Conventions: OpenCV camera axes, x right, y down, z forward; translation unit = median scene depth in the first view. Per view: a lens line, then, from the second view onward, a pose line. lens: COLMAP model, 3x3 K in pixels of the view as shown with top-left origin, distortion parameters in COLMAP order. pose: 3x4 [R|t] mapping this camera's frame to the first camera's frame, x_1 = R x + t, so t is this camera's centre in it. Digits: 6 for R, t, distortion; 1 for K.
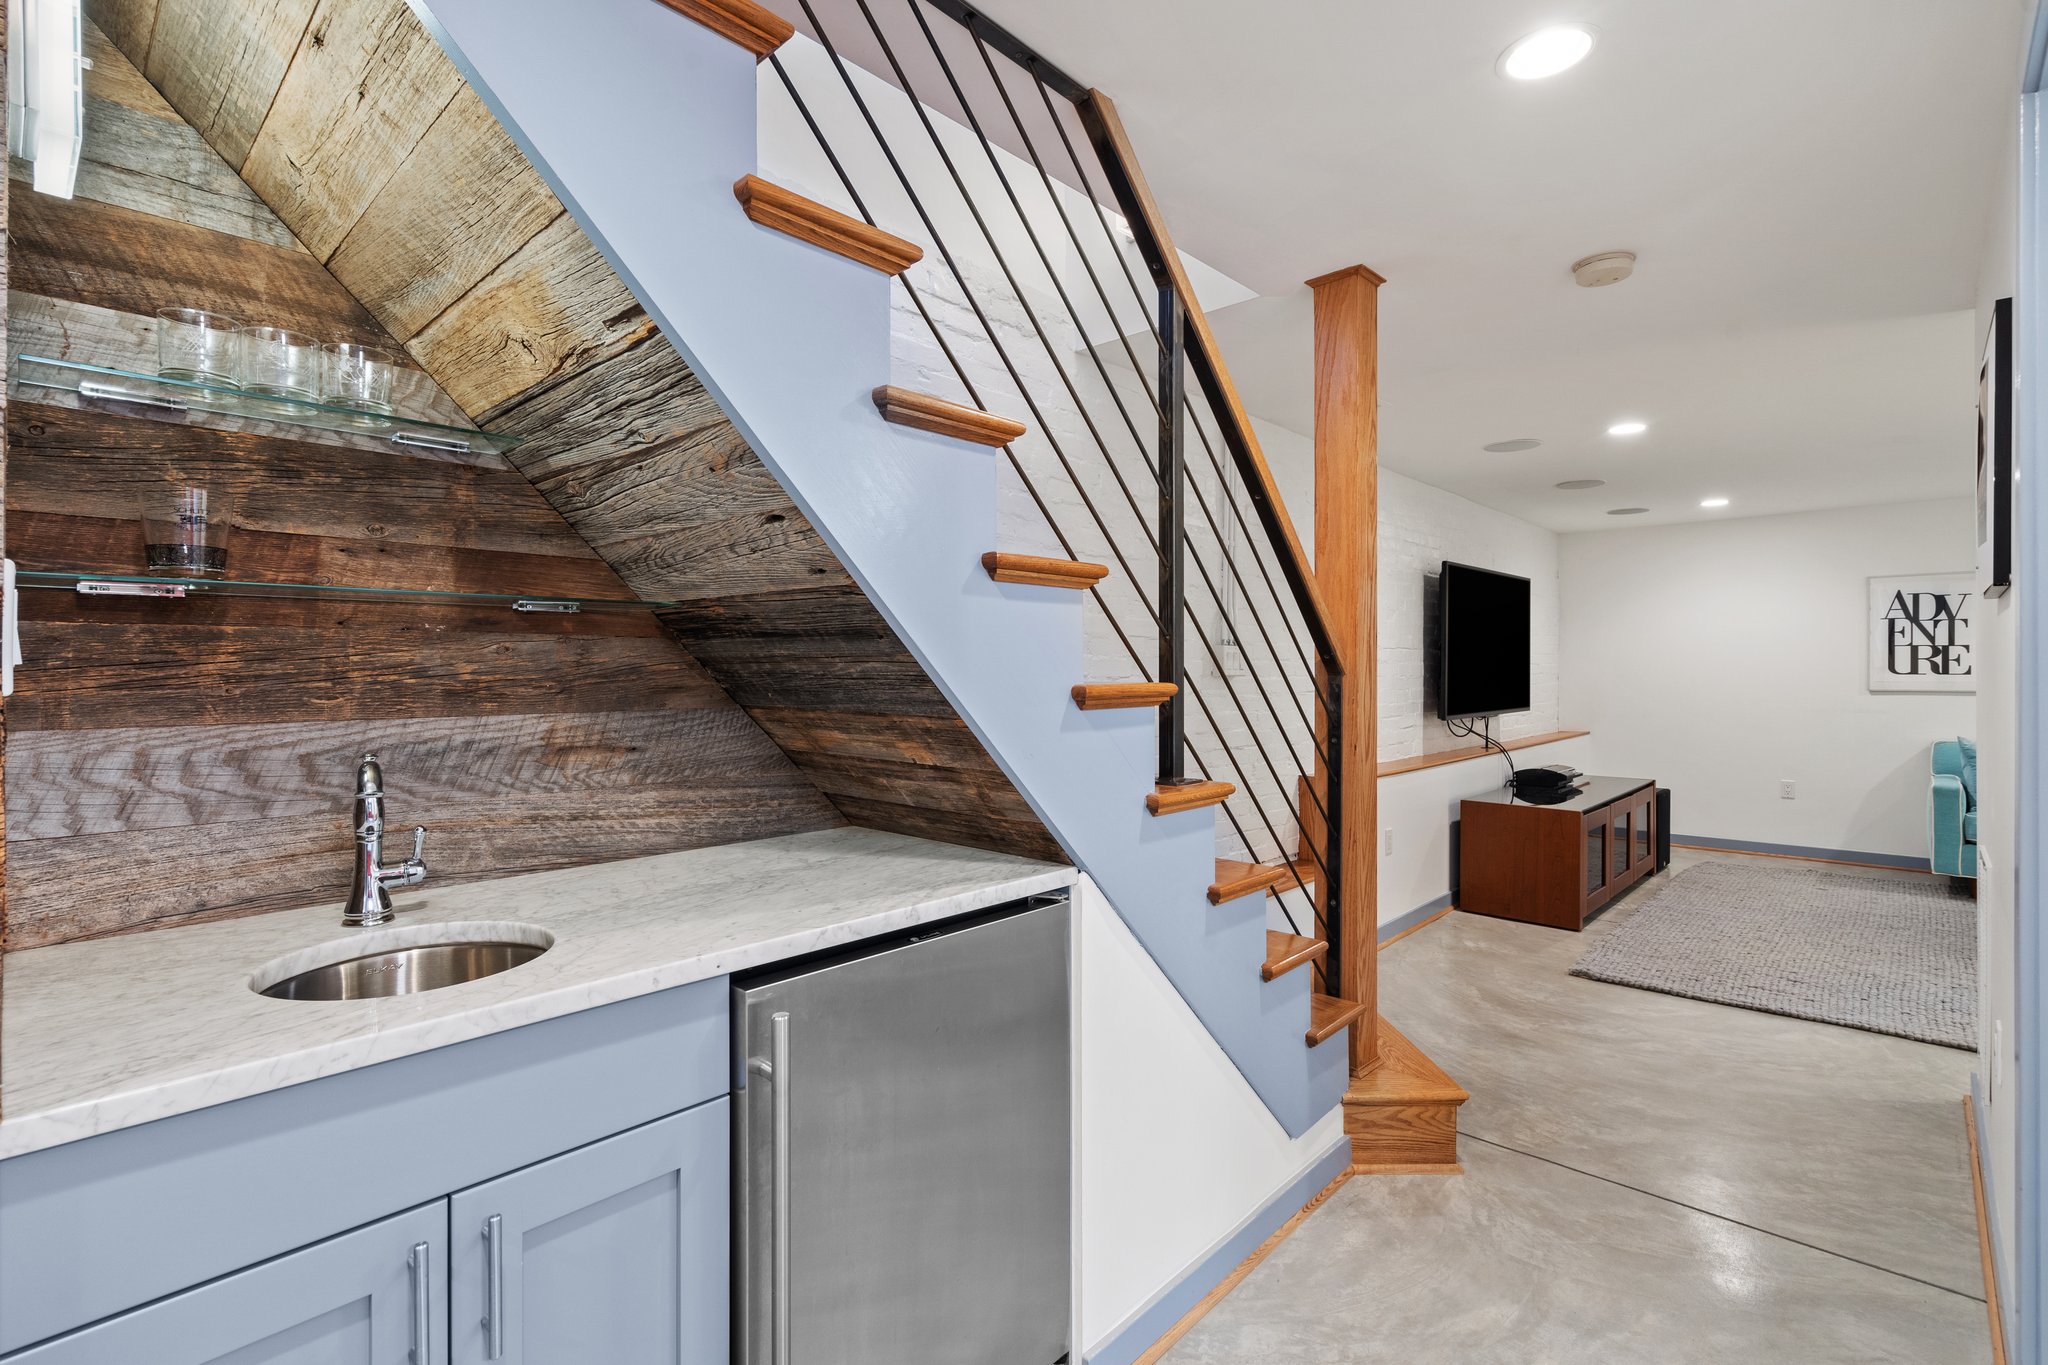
lens RADIAL K [[941.0, 0, 1022.4], [0, 941.0, 675.8], [0, 0, 1]] dist [-0.000186, 0.000029]
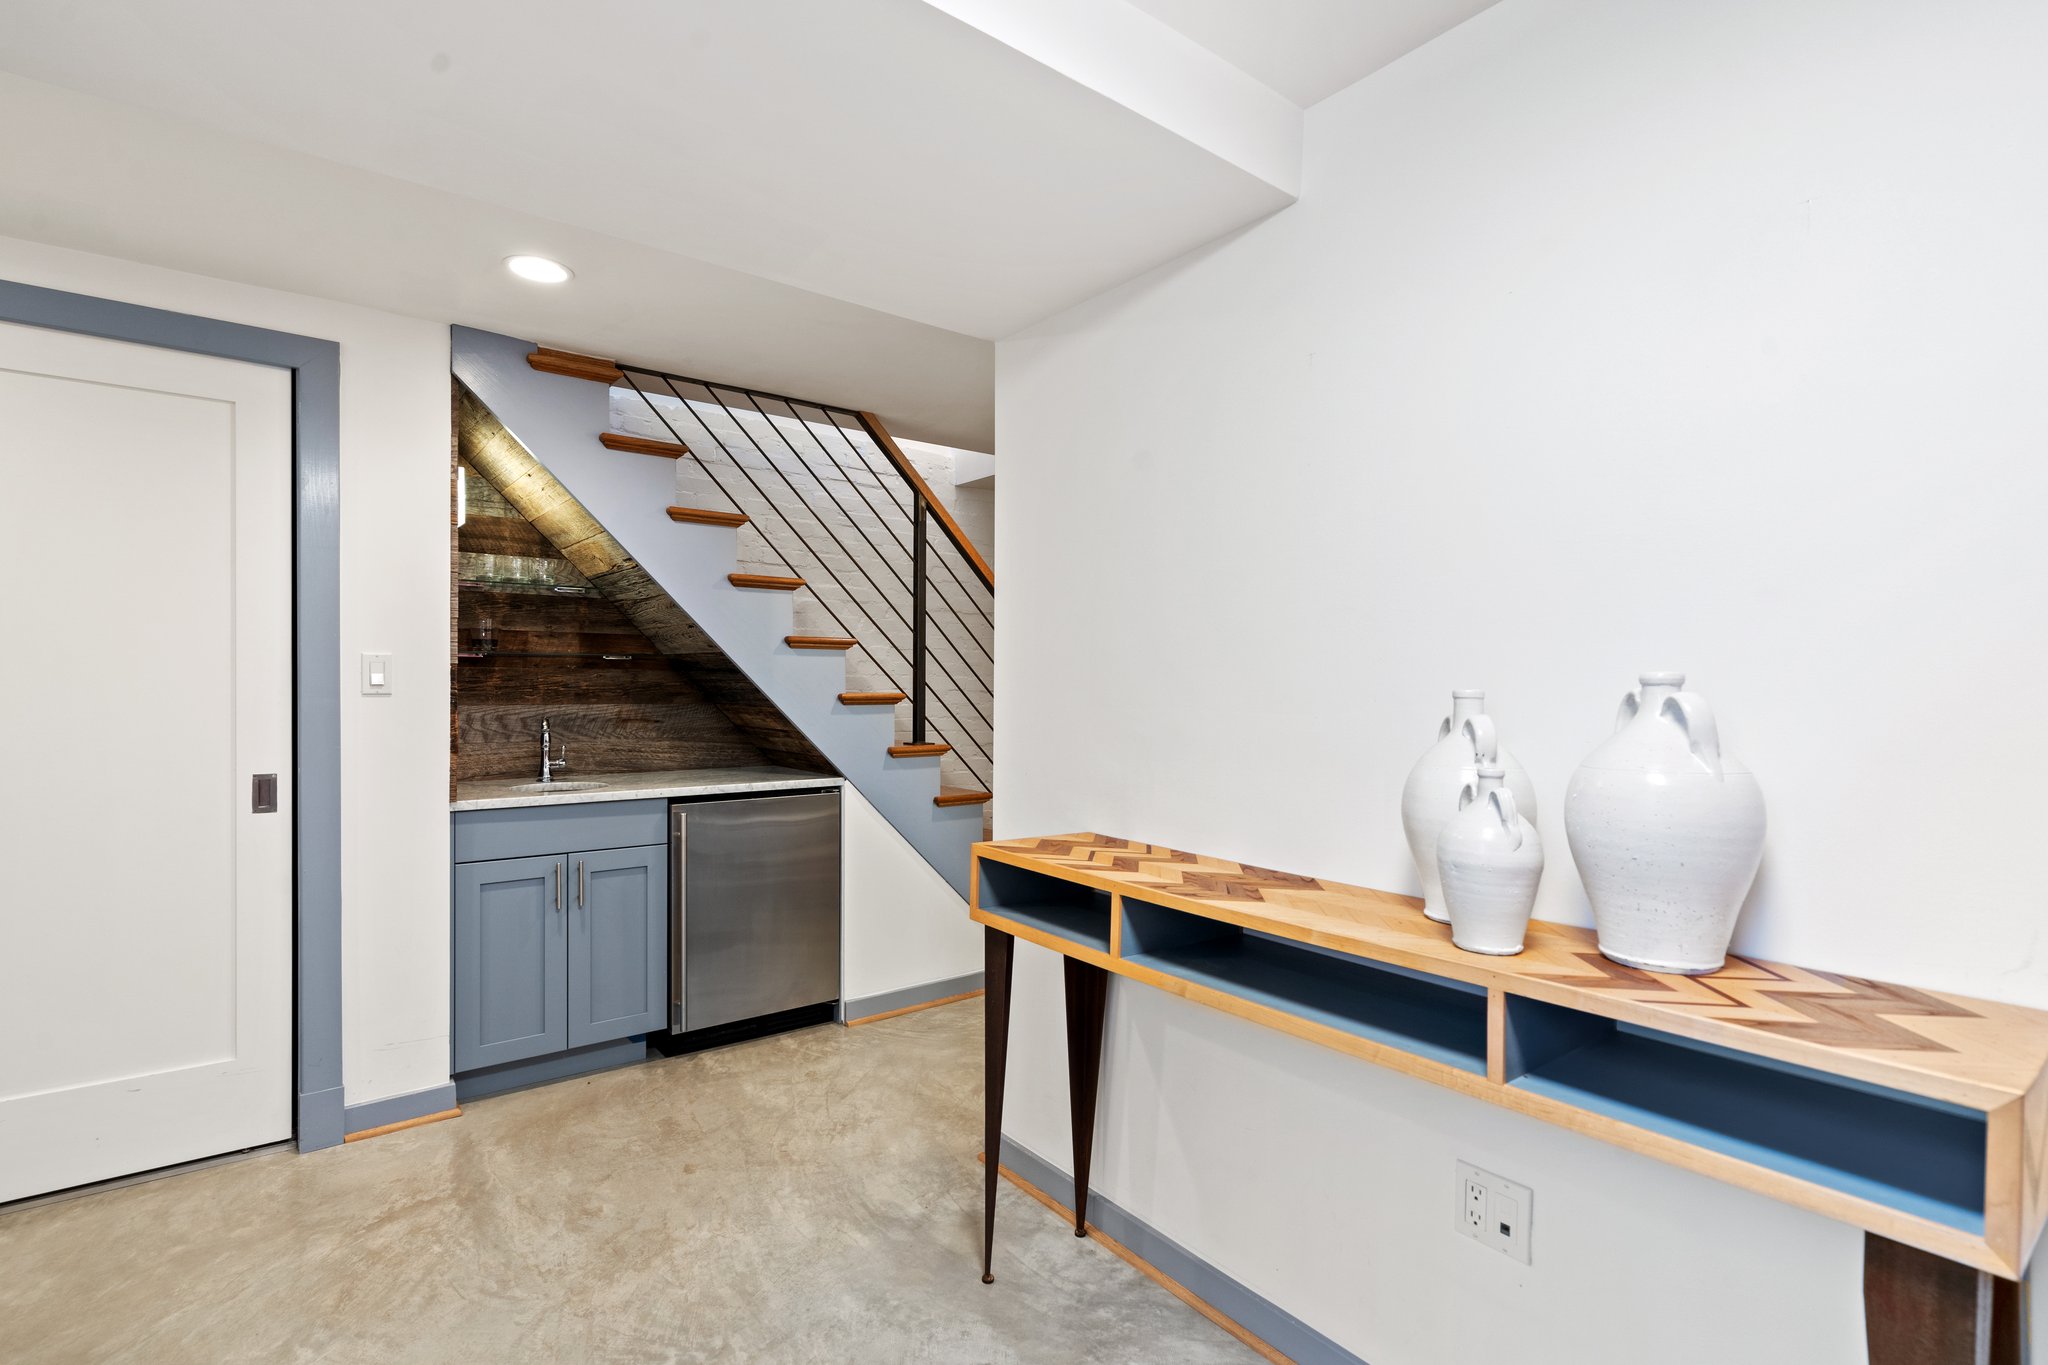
lens RADIAL K [[957.5, 0, 1024.8], [0, 957.5, 702.8], [0, 0, 1]] dist [-0.001856, -0.000002]
pose [[0.988532, 0.008931, -0.150747, 0.849464], [-0.007161, 0.999899, 0.012279, 0.001829], [0.150842, -0.011059, 0.988496, -1.185965]]
